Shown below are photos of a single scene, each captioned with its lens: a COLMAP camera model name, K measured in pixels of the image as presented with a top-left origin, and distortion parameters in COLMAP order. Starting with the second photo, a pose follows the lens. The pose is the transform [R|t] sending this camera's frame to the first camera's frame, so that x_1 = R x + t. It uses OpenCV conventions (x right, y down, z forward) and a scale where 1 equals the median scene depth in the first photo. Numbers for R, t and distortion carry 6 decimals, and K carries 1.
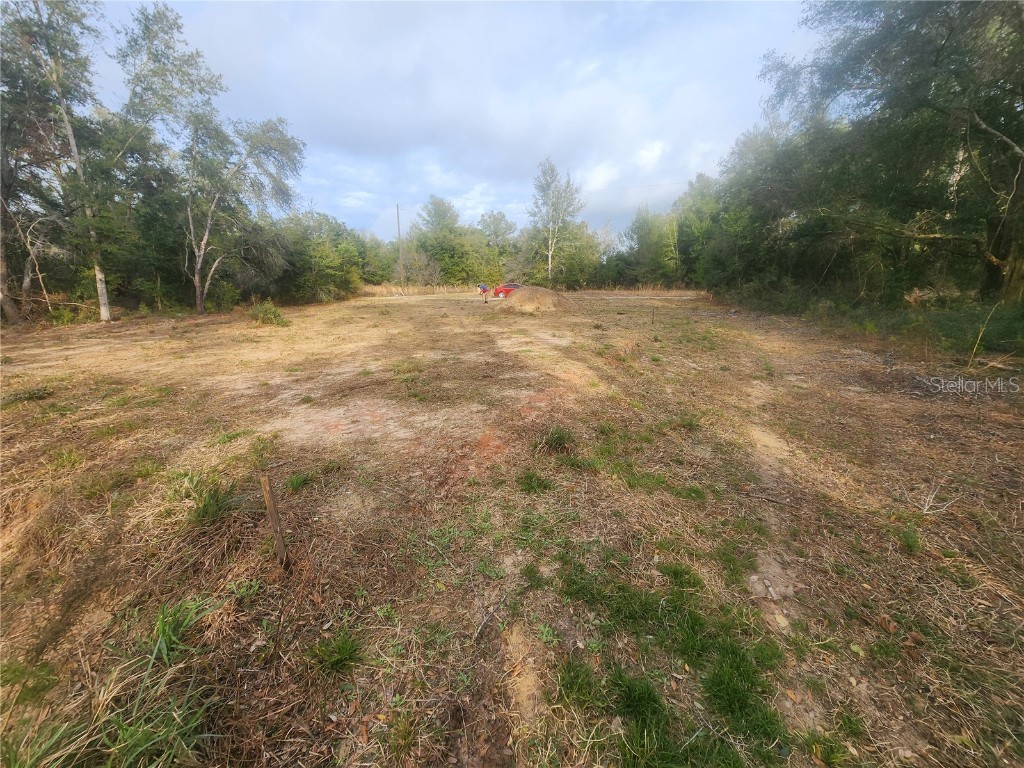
lens RADIAL K [[413.5, 0, 521.1], [0, 413.5, 375.8], [0, 0, 1]] dist [0.000177, 0.000762]
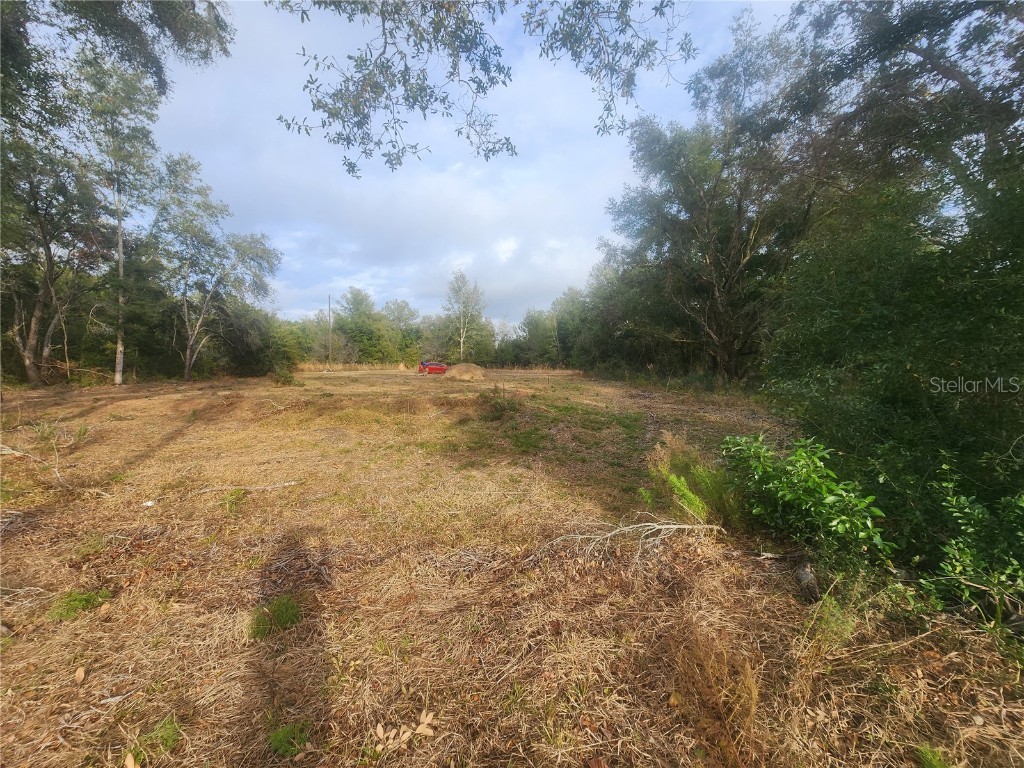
lens RADIAL K [[408.0, 0, 512.9], [0, 408.0, 385.1], [0, 0, 1]] dist [-0.001119, 0.000004]
pose [[0.971071, 0.005528, 0.238728, -0.082266], [0.035538, 0.985253, -0.167373, 0.056943], [-0.236132, 0.171015, 0.956554, -0.215707]]
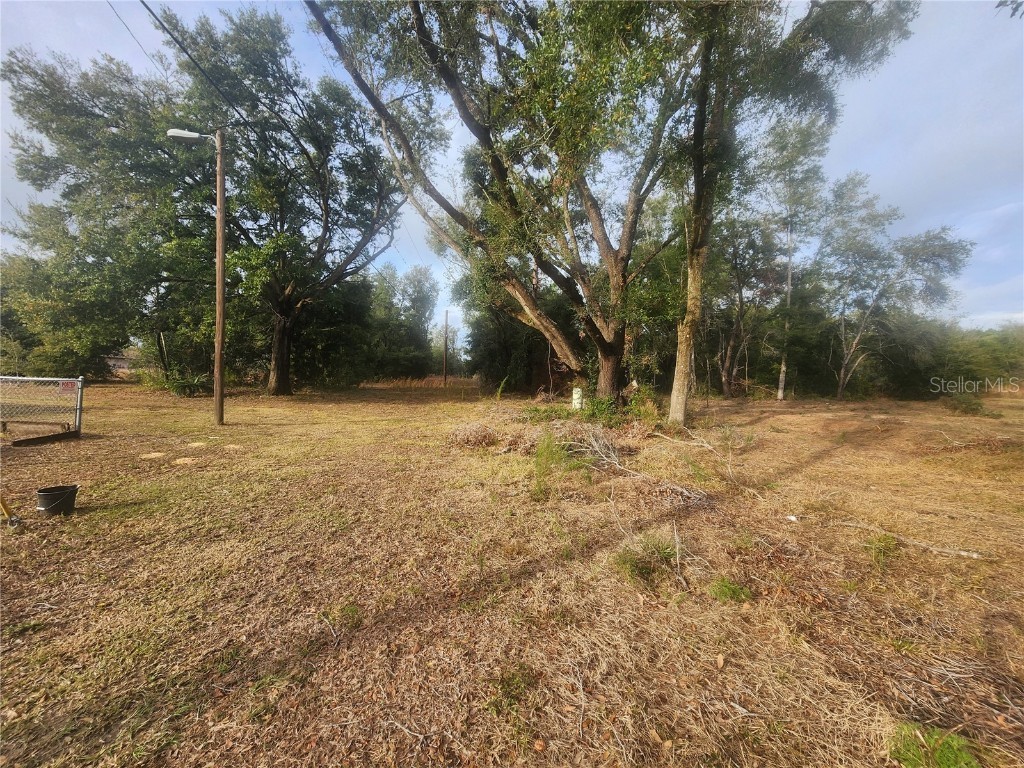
lens RADIAL K [[413.5, 0, 521.1], [0, 413.5, 375.8], [0, 0, 1]] dist [0.000177, 0.000762]
pose [[0.459864, 0.029553, -0.887497, -0.086185], [-0.226856, 0.970191, -0.085241, 0.054045], [0.858523, 0.240534, 0.452860, -0.204827]]
